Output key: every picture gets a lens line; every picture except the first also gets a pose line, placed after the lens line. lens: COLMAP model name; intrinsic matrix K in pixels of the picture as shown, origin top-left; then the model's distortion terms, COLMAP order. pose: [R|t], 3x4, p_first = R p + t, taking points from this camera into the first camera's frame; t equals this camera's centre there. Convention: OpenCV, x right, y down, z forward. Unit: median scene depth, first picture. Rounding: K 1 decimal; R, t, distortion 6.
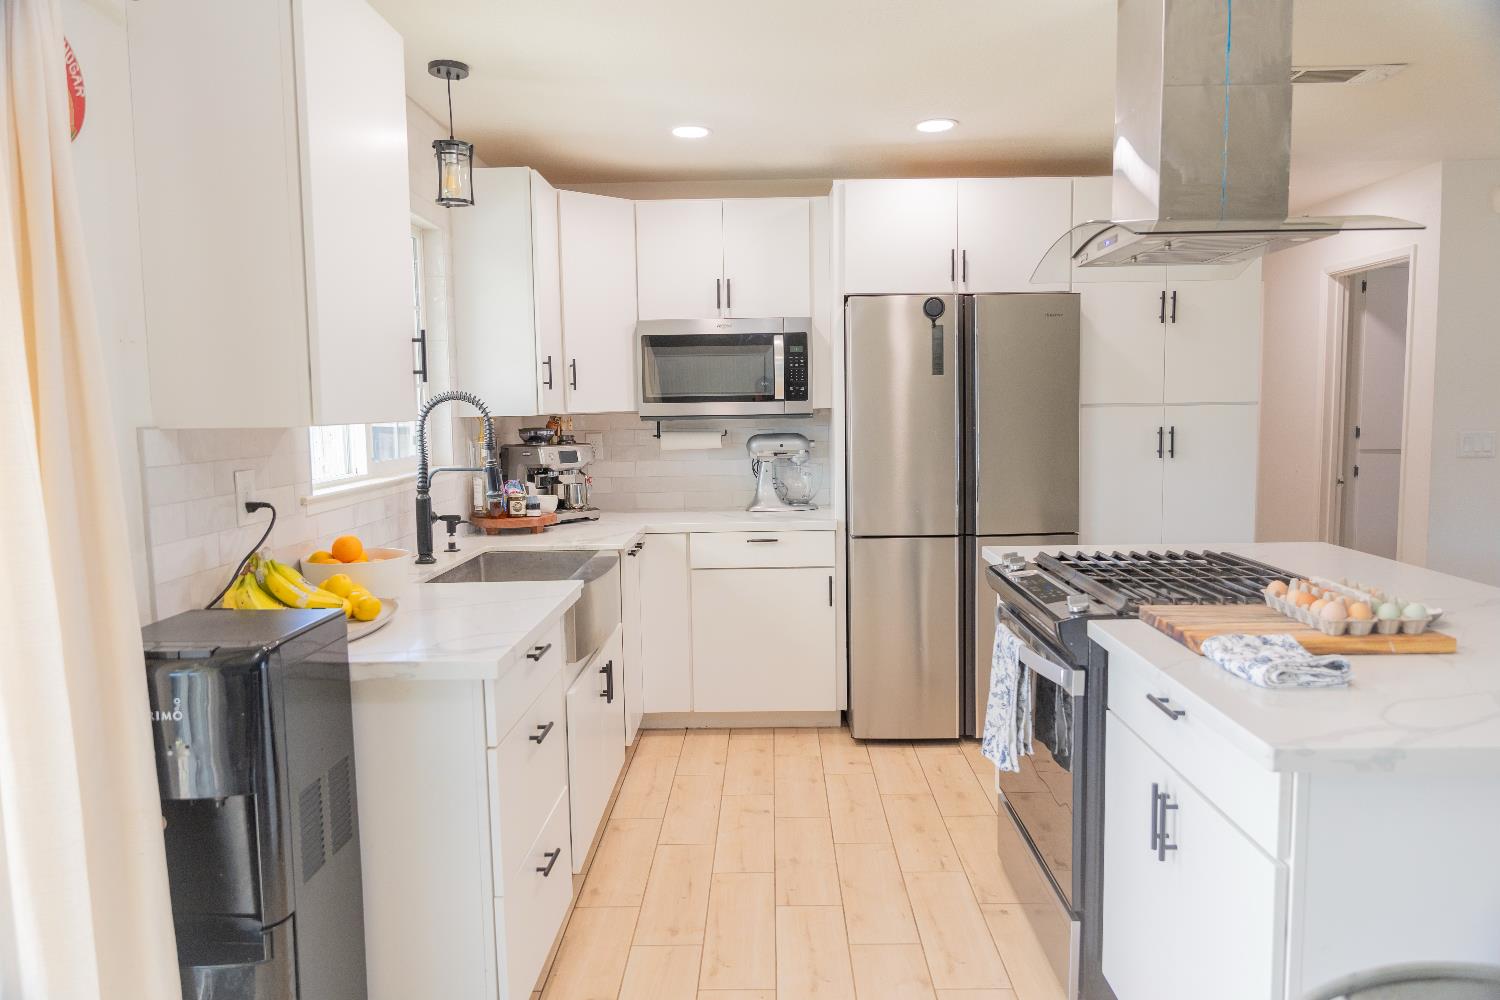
lens RADIAL K [[1012.3, 0, 750.0], [0, 1012.3, 500.0], [0, 0, 1]] dist [-0.001750, 0.001385]
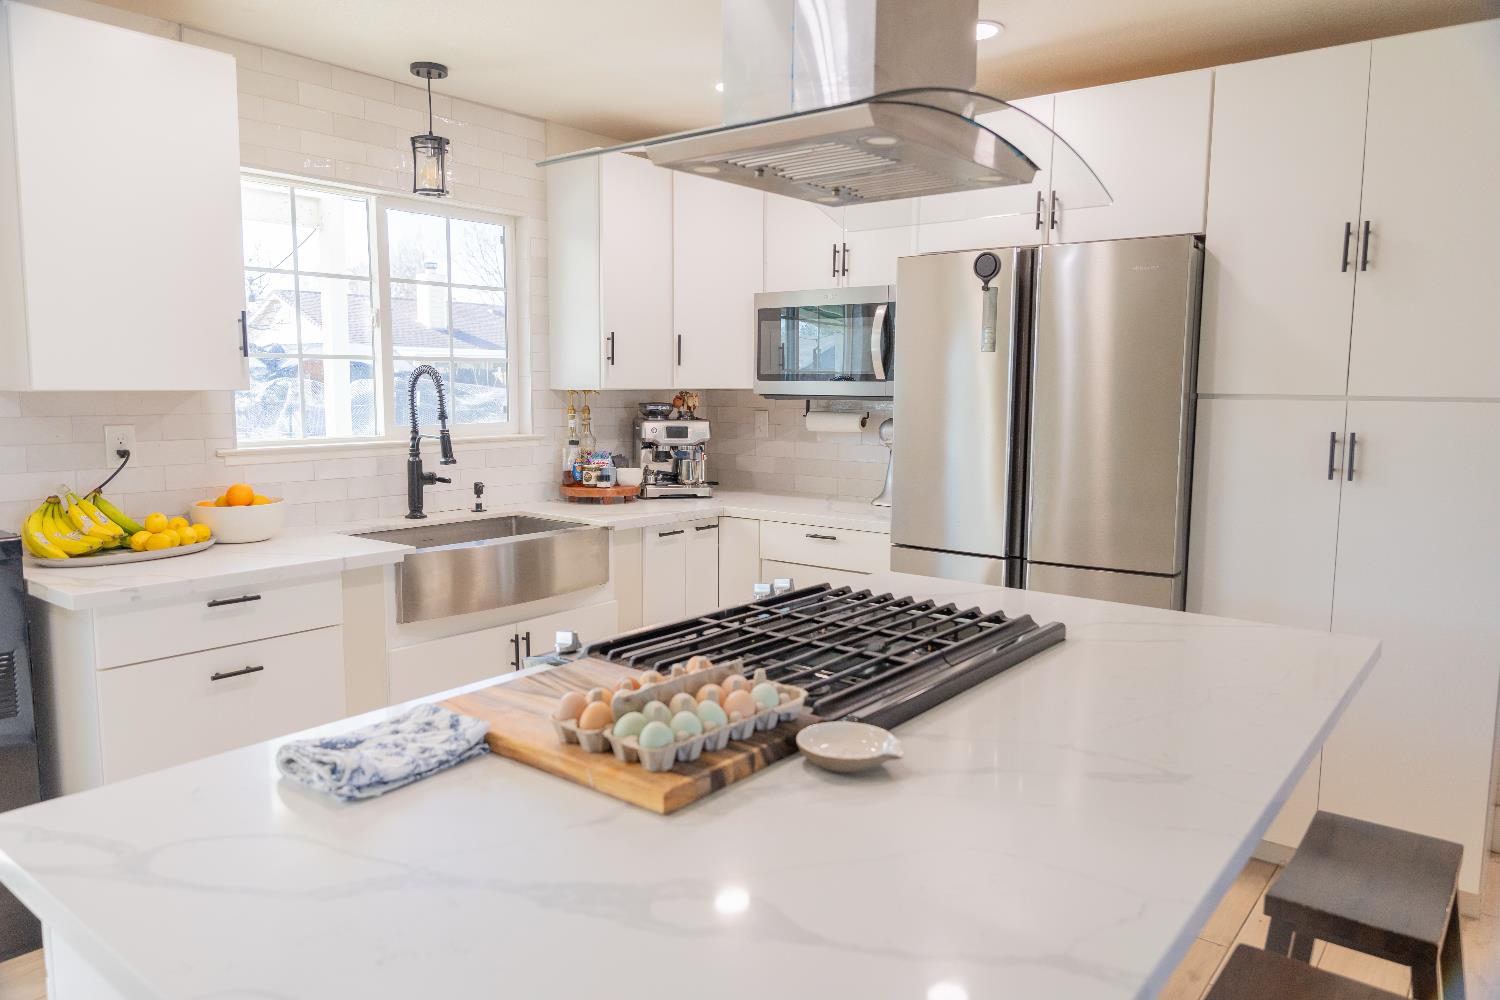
lens RADIAL K [[1012.3, 0, 750.0], [0, 1012.3, 500.0], [0, 0, 1]] dist [-0.001750, 0.001385]
pose [[0.794116, 0.090637, -0.600970, 0.375240], [-0.075350, 0.995871, 0.050628, -0.024723], [0.603078, 0.005079, 0.797666, 0.187997]]
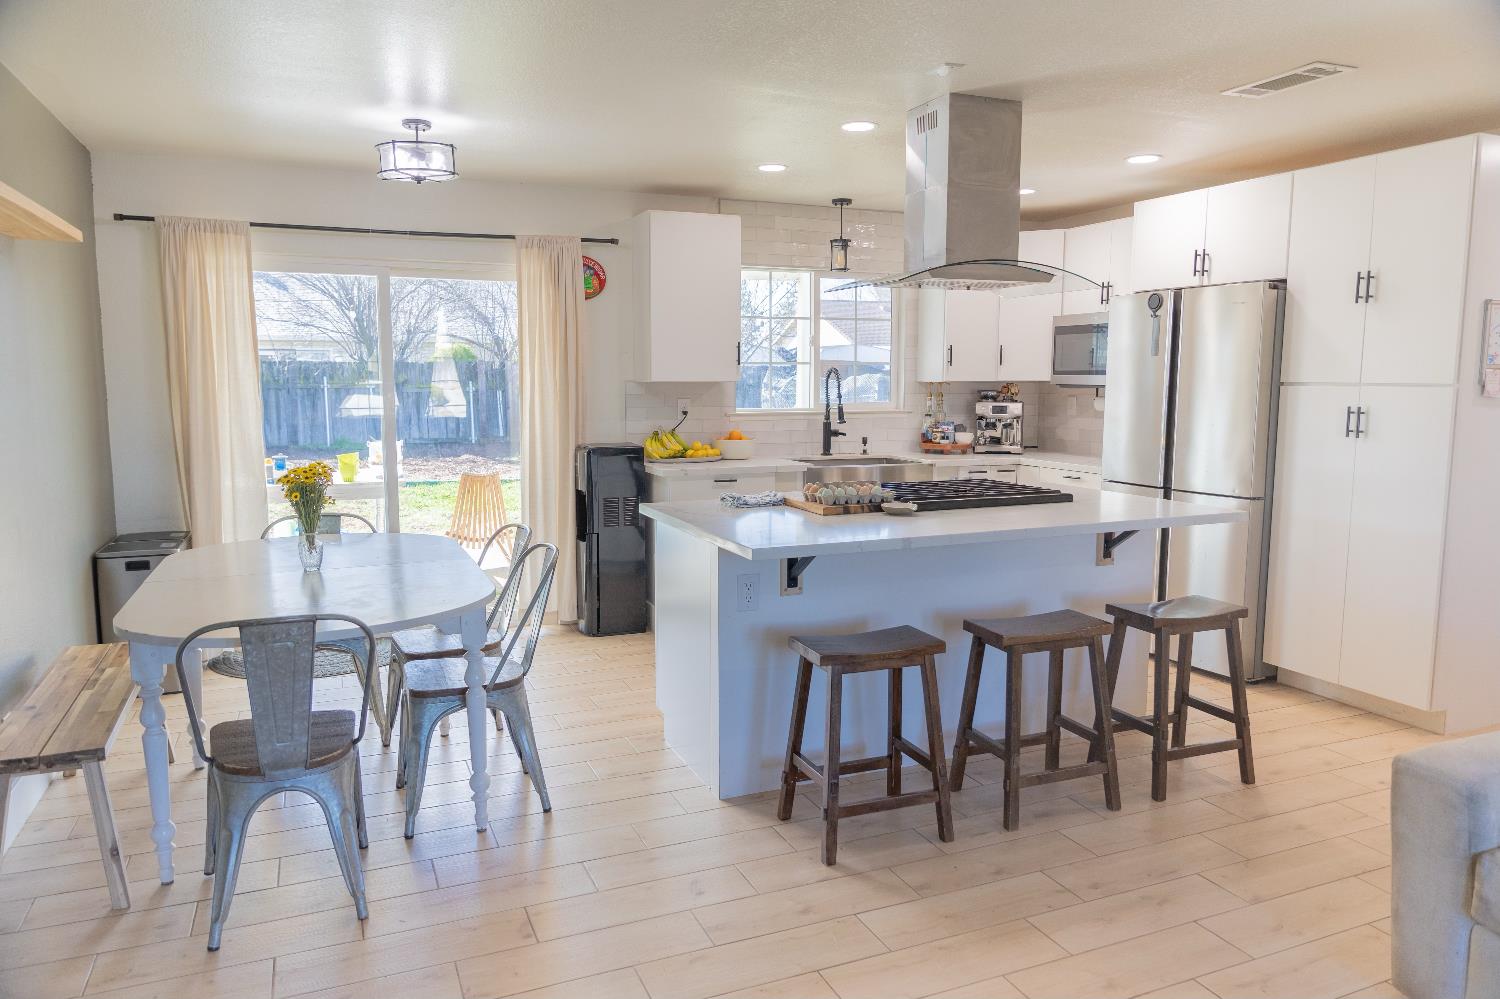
lens RADIAL K [[1012.3, 0, 750.0], [0, 1012.3, 499.5], [0, 0, 1]] dist [-0.001750, 0.001385]
pose [[0.409590, 0.126121, -0.903509, 0.809512], [-0.091538, 0.991081, 0.096849, -0.017066], [0.907666, 0.043037, 0.417482, 0.028801]]
